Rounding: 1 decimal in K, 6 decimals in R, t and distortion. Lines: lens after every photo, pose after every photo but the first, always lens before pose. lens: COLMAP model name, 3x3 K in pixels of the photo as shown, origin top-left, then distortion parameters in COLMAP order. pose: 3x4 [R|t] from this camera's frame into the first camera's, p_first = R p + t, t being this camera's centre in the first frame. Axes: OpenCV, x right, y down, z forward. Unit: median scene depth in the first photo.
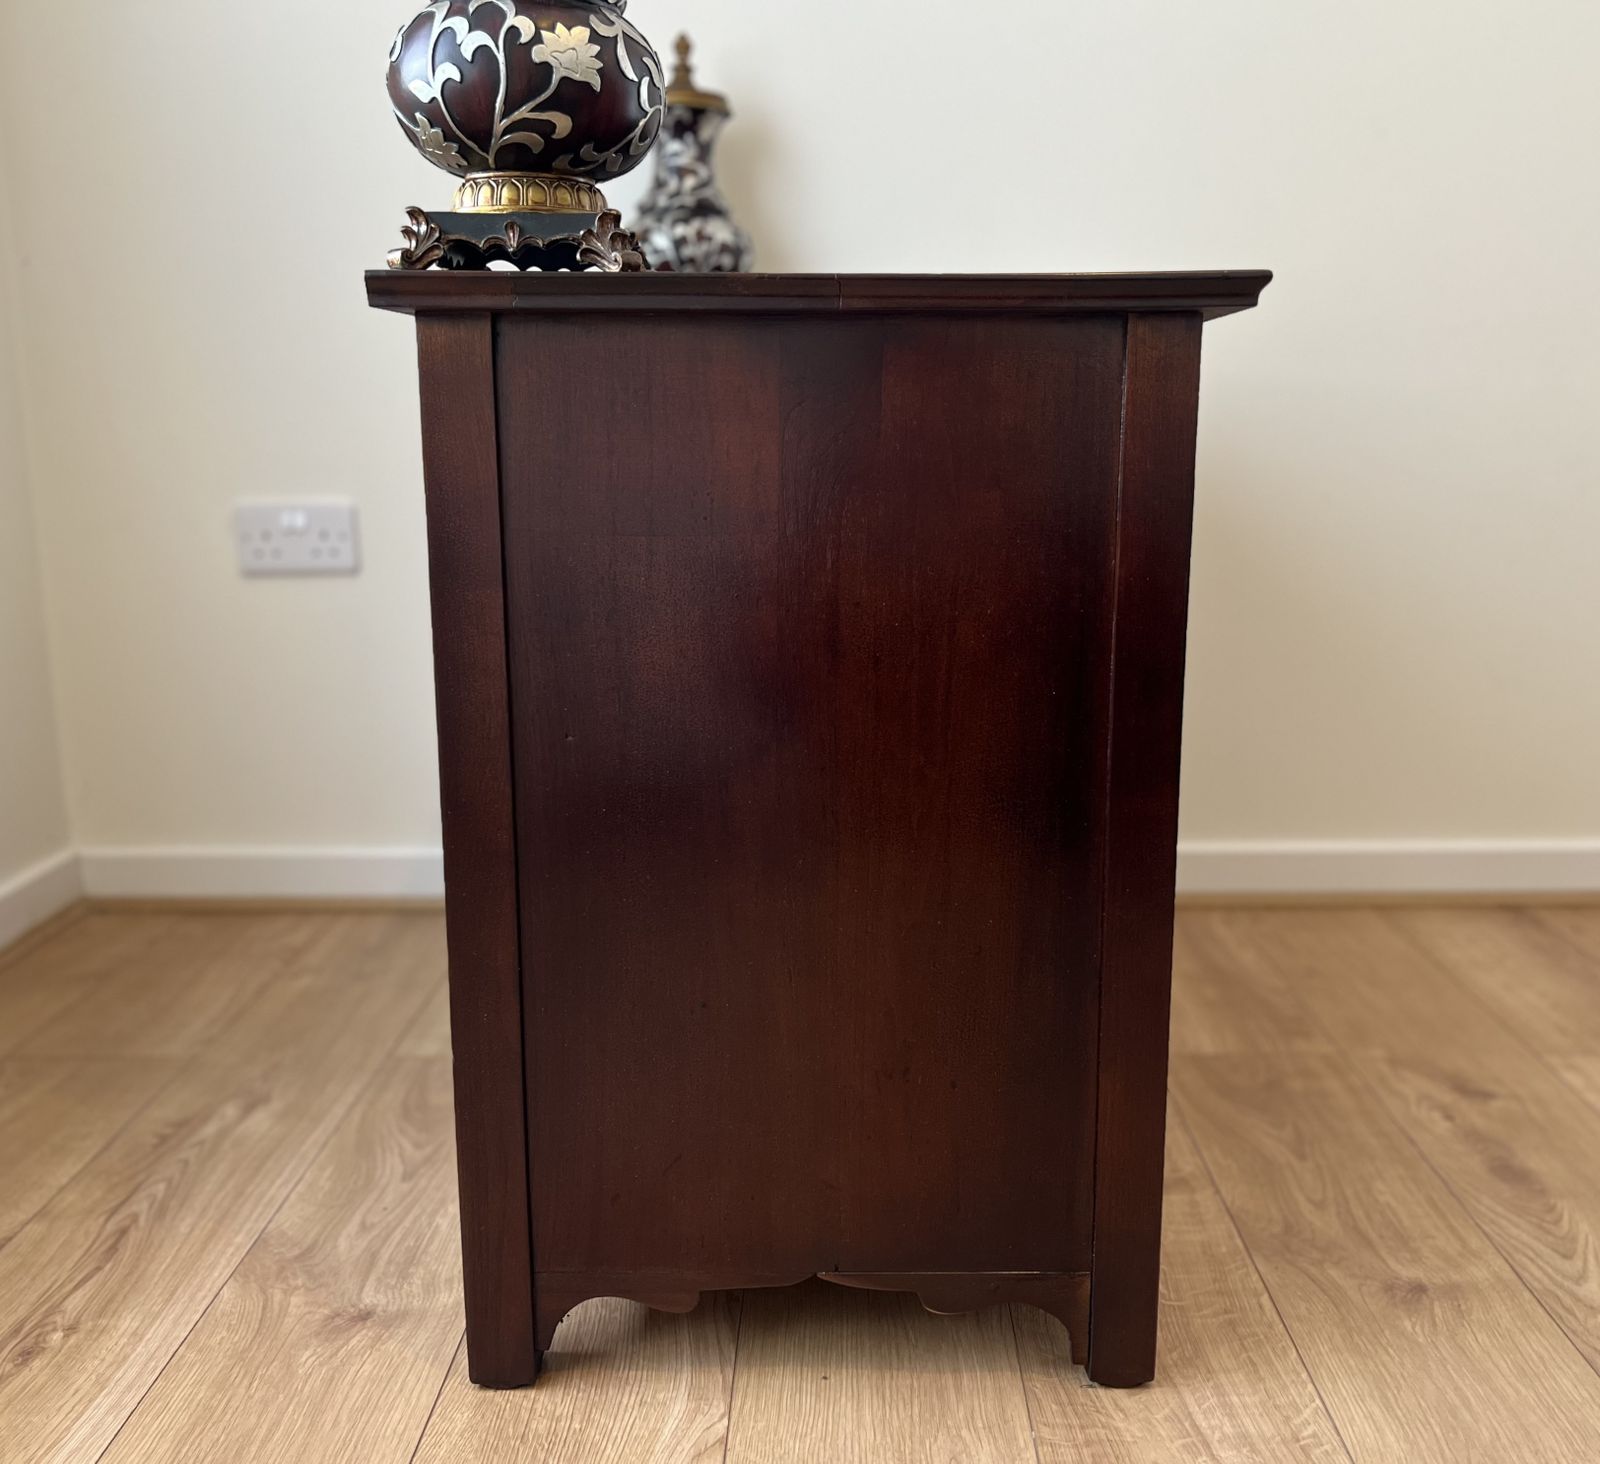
lens RADIAL K [[1526.5, 0, 854.7], [0, 1526.5, 743.2], [0, 0, 1]] dist [0.024233, 0.000000]
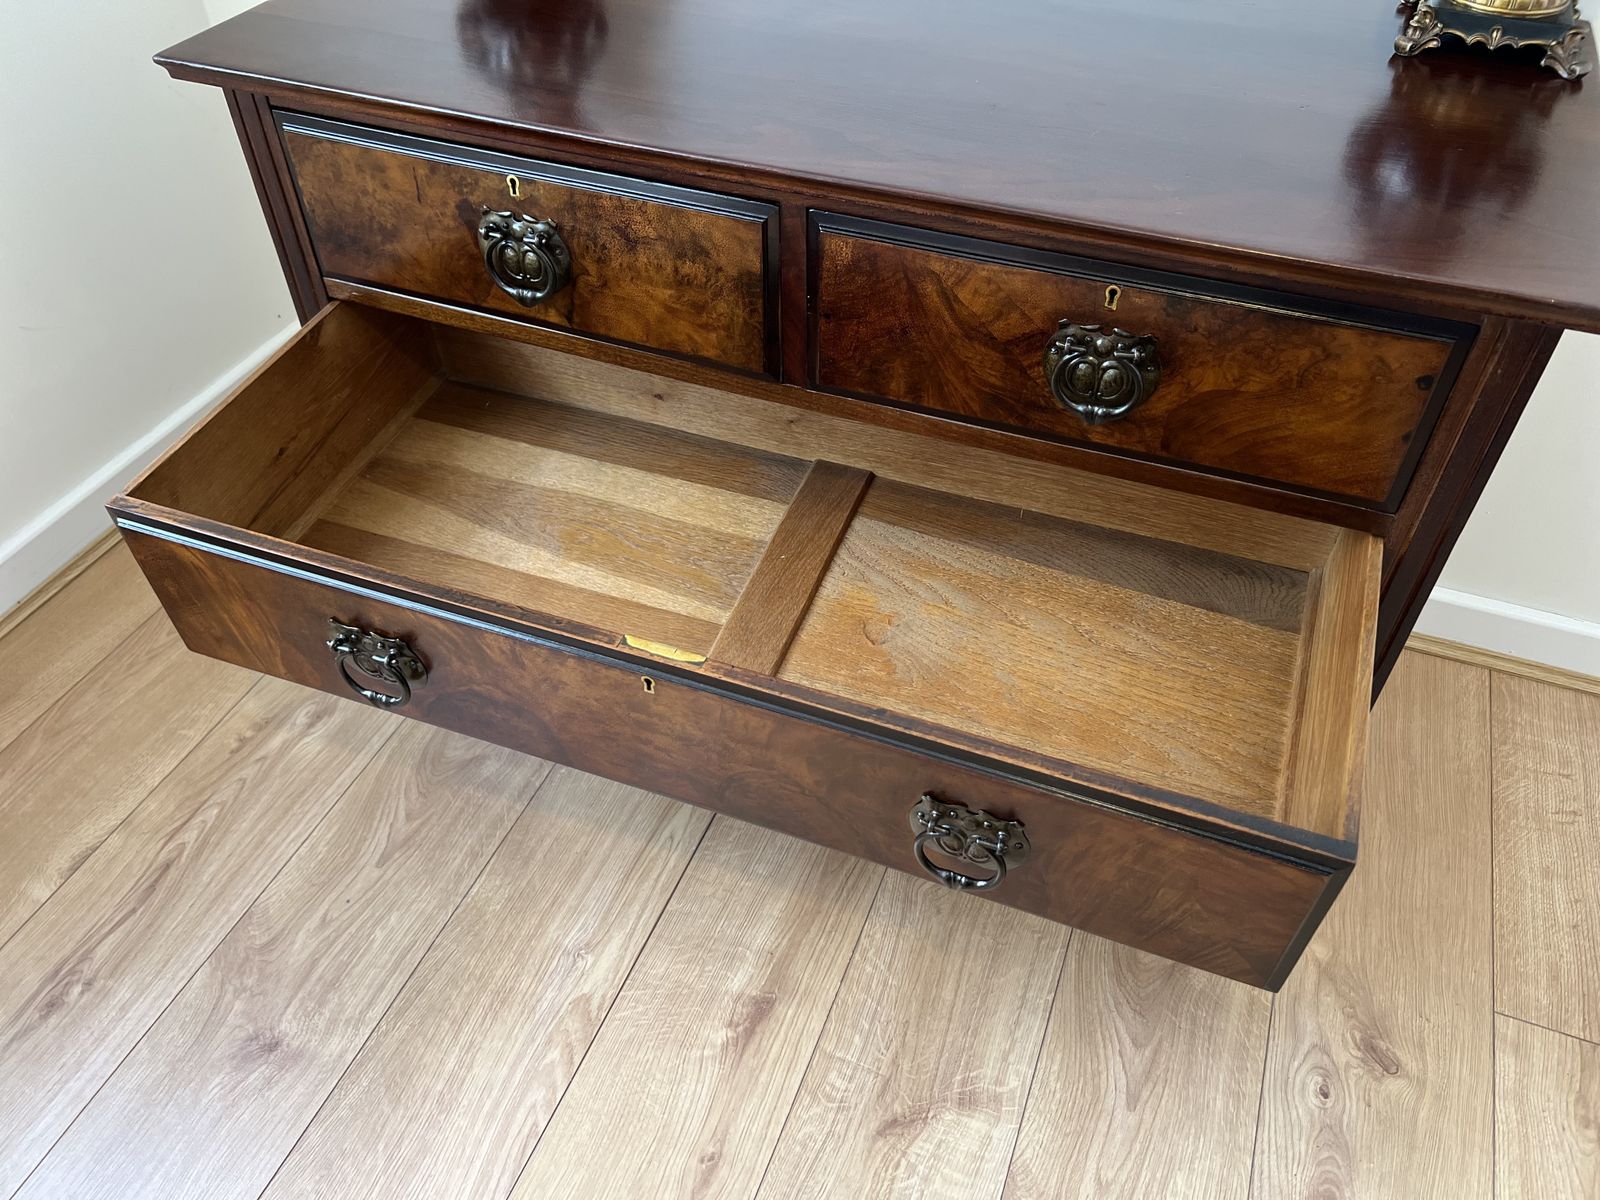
lens RADIAL K [[1225.5, 0, 813.6], [0, 1225.5, 619.5], [0, 0, 1]] dist [0.047943, -0.049945]
pose [[0.927803, 0.266556, -0.261015, 0.239077], [-0.084311, 0.831354, 0.549311, -0.459925], [0.363418, -0.487646, 0.793807, 0.456552]]
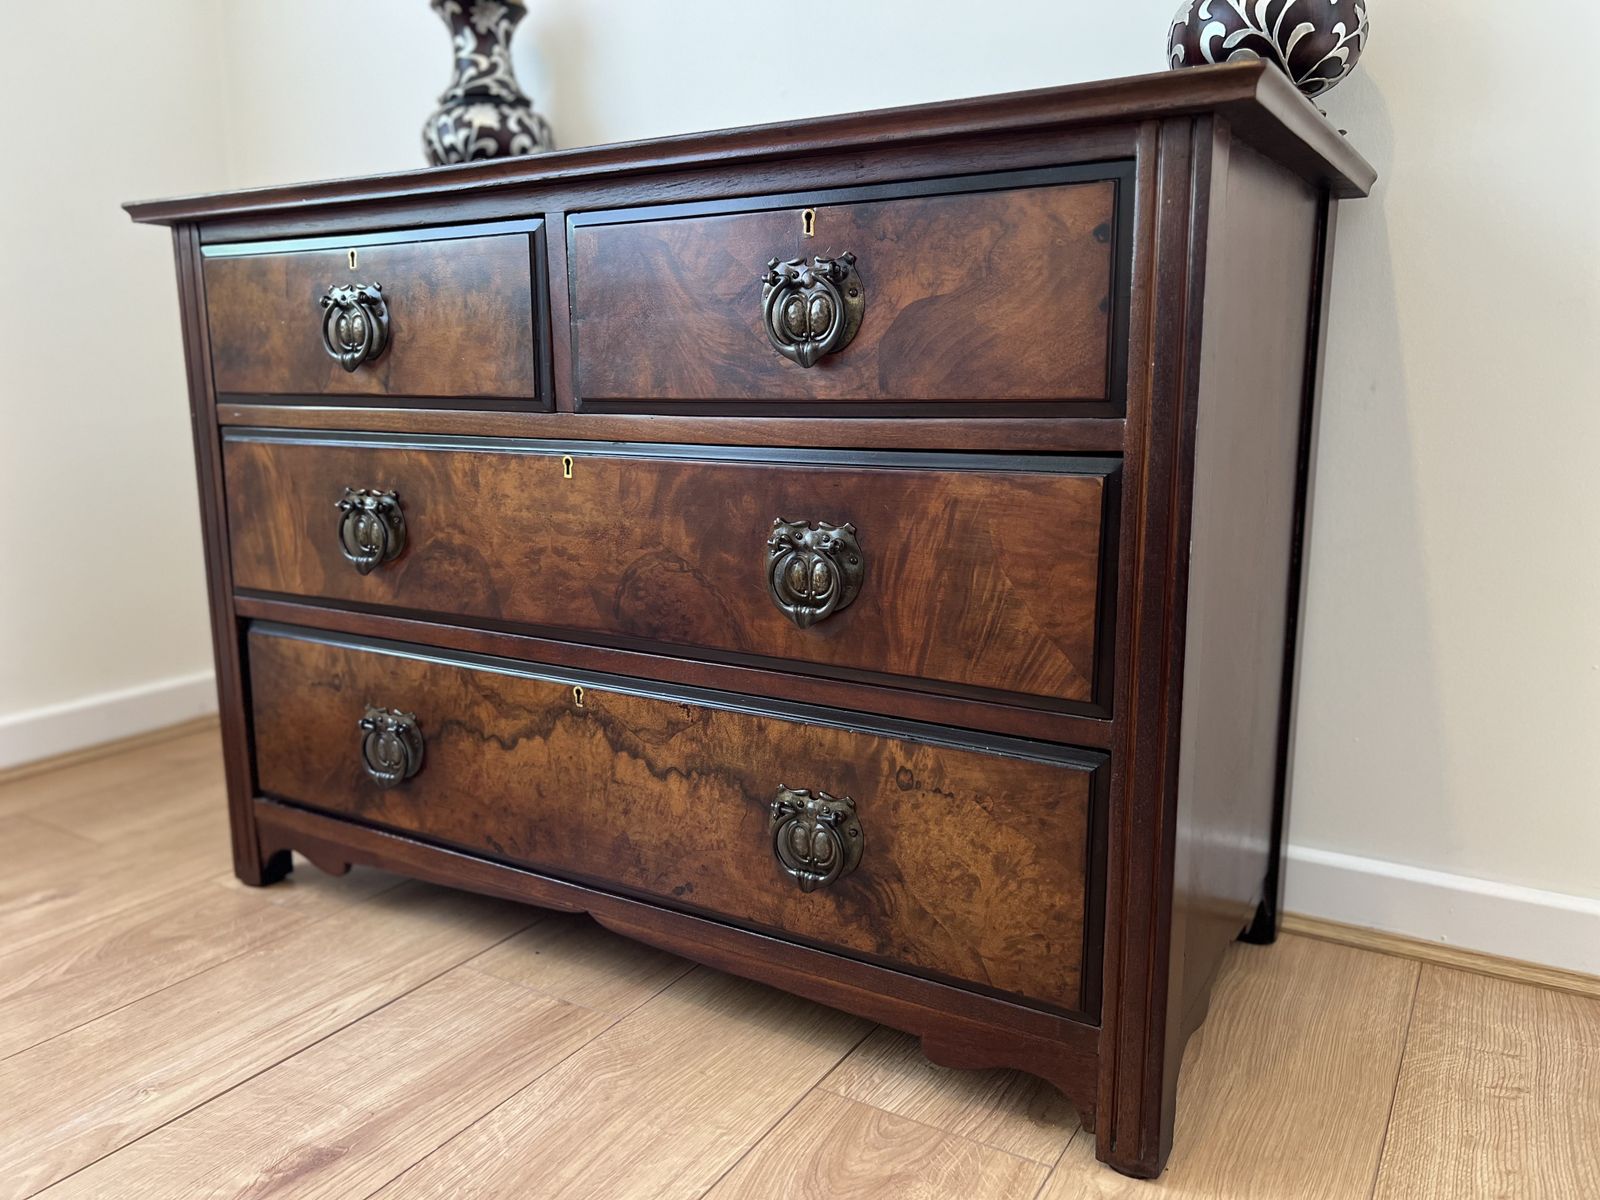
lens RADIAL K [[1225.5, 0, 793.5], [0, 1225.5, 614.4], [0, 0, 1]] dist [0.047943, -0.049945]
pose [[0.840512, 0.103848, -0.531748, 0.541127], [-0.112310, 0.993536, 0.016511, -0.049769], [0.530025, 0.045843, 0.846742, 0.565223]]
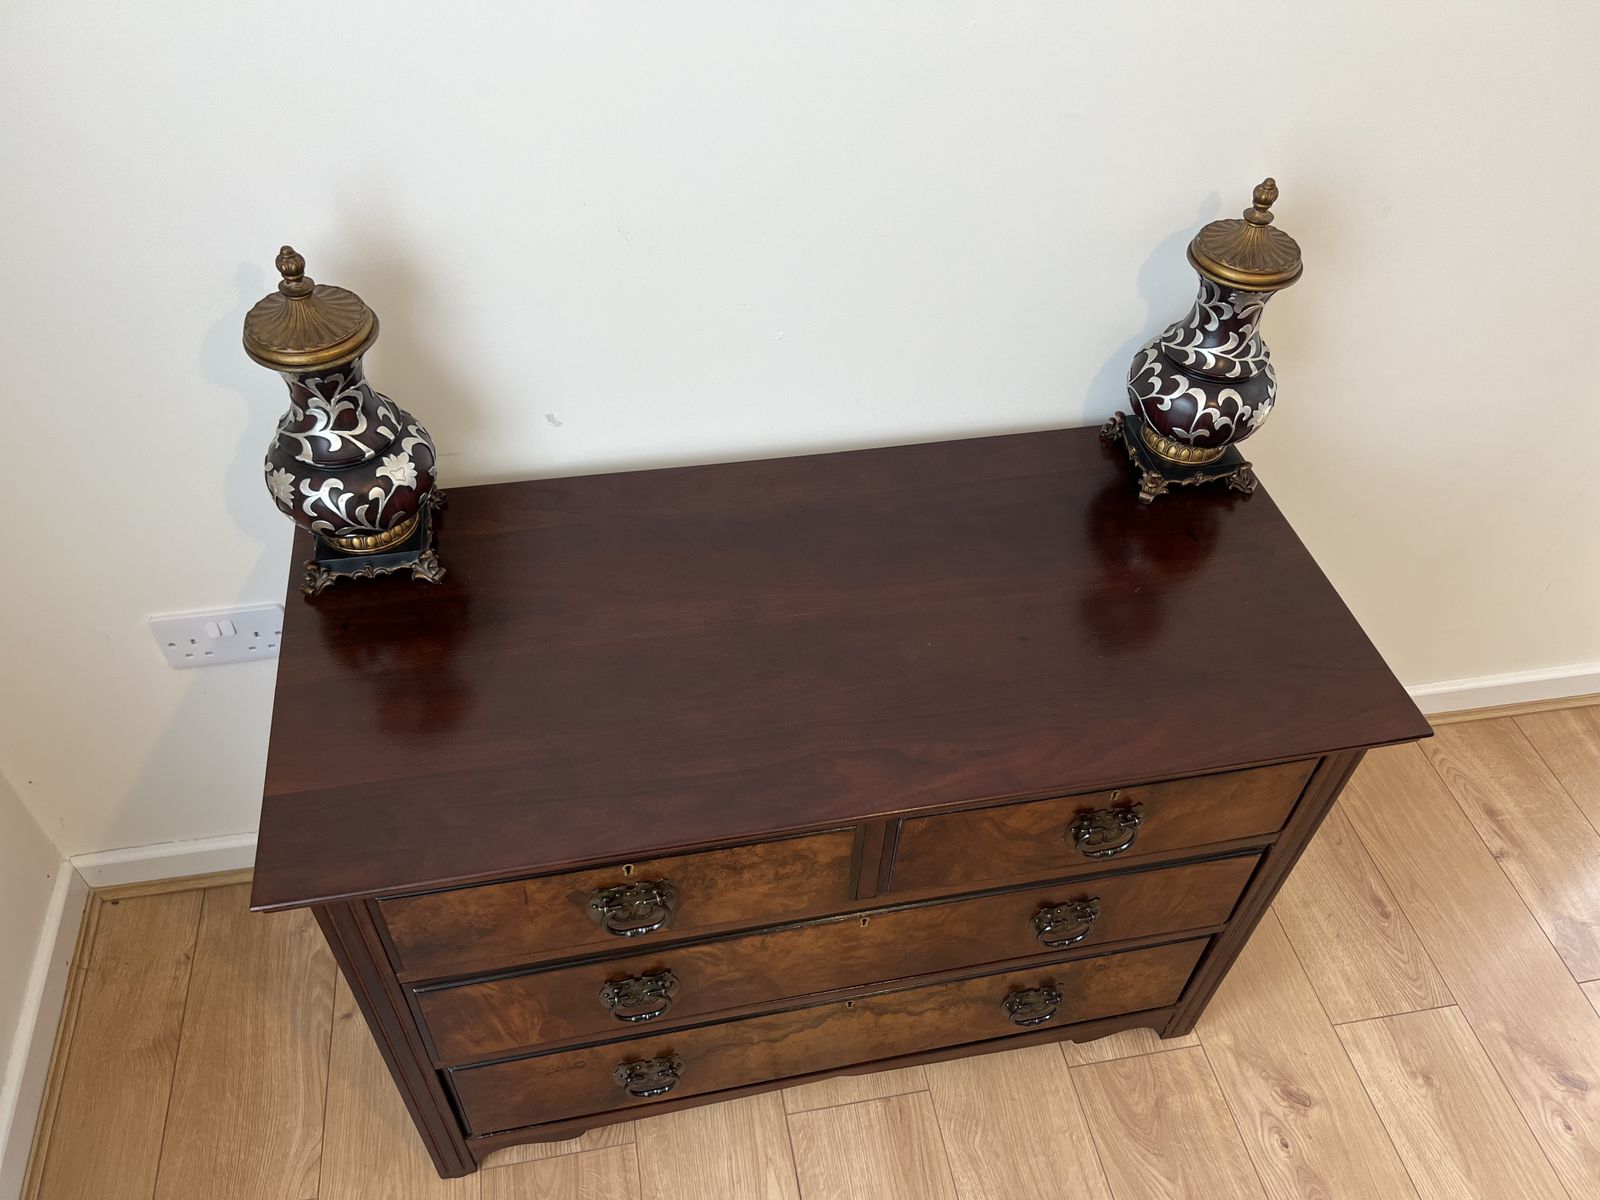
lens RADIAL K [[1225.5, 0, 808.2], [0, 1225.5, 616.0], [0, 0, 1]] dist [0.047943, -0.049945]
pose [[0.982347, -0.097919, 0.159393, -0.198407], [-0.010487, 0.821897, 0.569540, -0.898614], [-0.186774, -0.561158, 0.806361, 0.491211]]
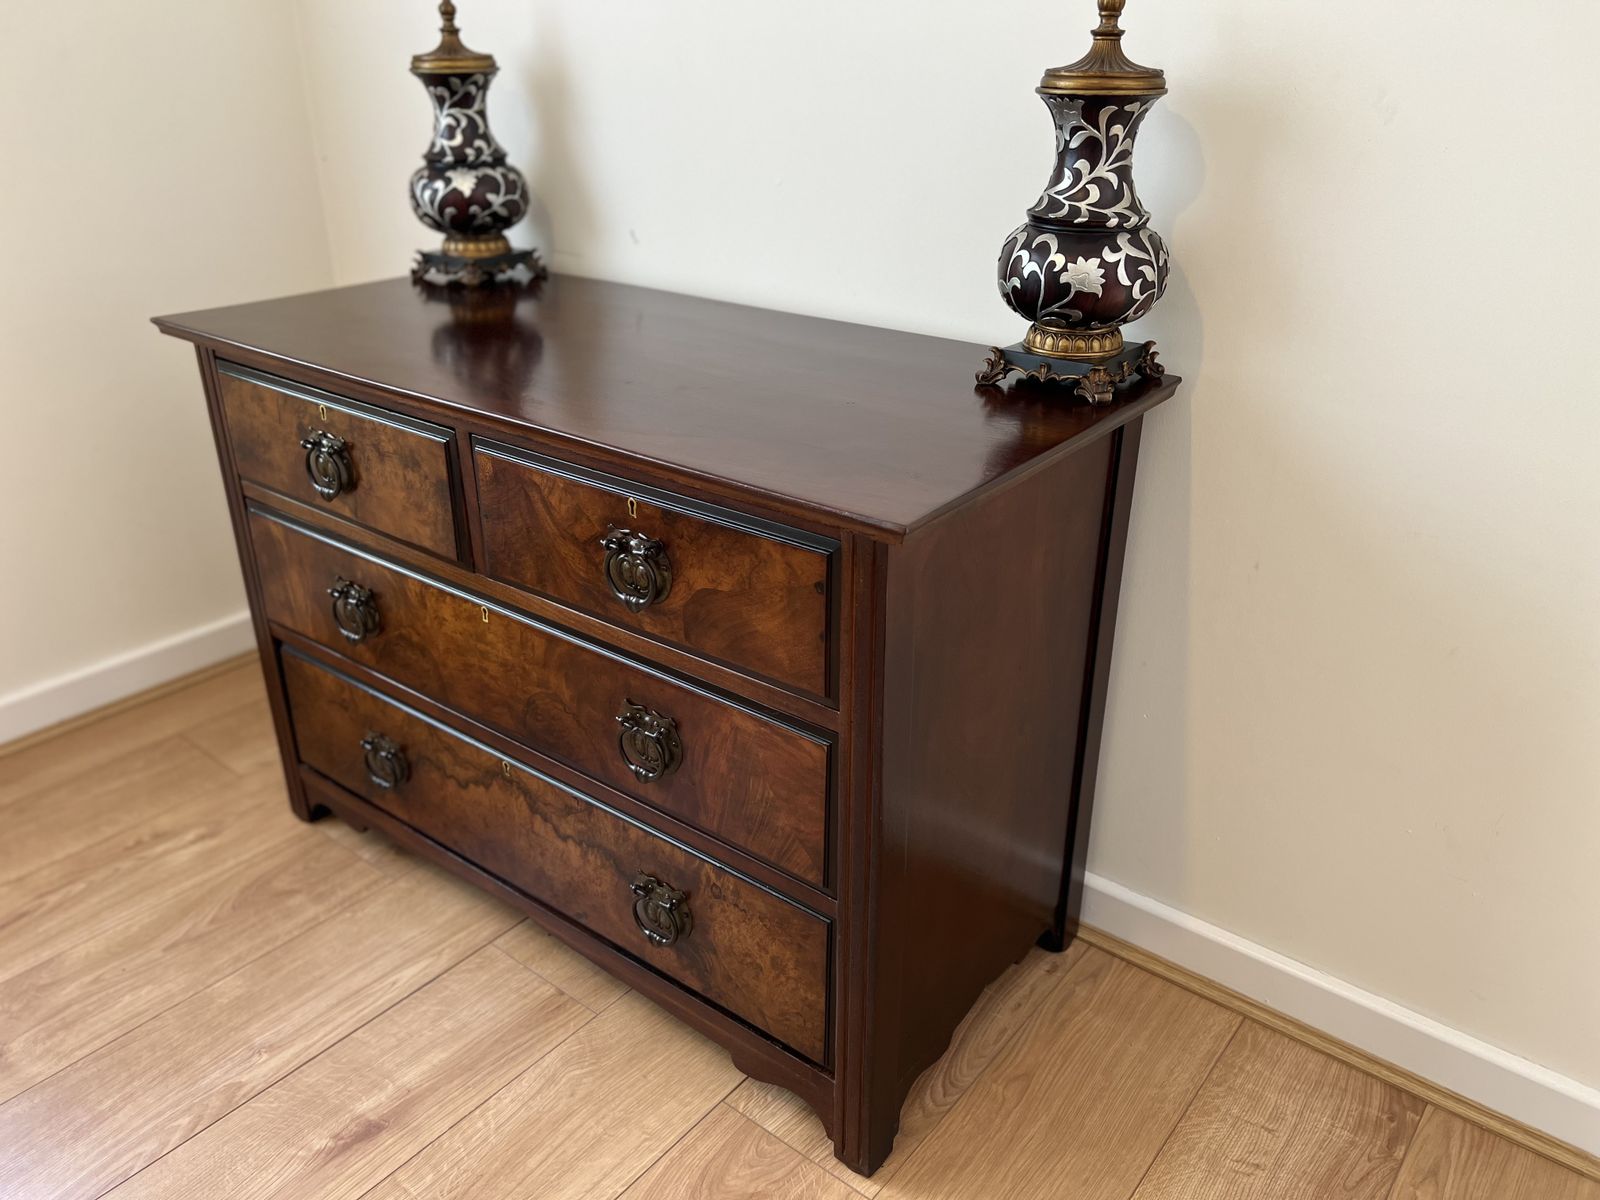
lens RADIAL K [[1225.5, 0, 788.4], [0, 1225.5, 606.4], [0, 0, 1]] dist [0.047943, -0.049945]
pose [[0.772240, 0.277439, -0.571554, 0.760856], [-0.135163, 0.950764, 0.278890, -0.440114], [0.620787, -0.138117, 0.771717, 0.526742]]
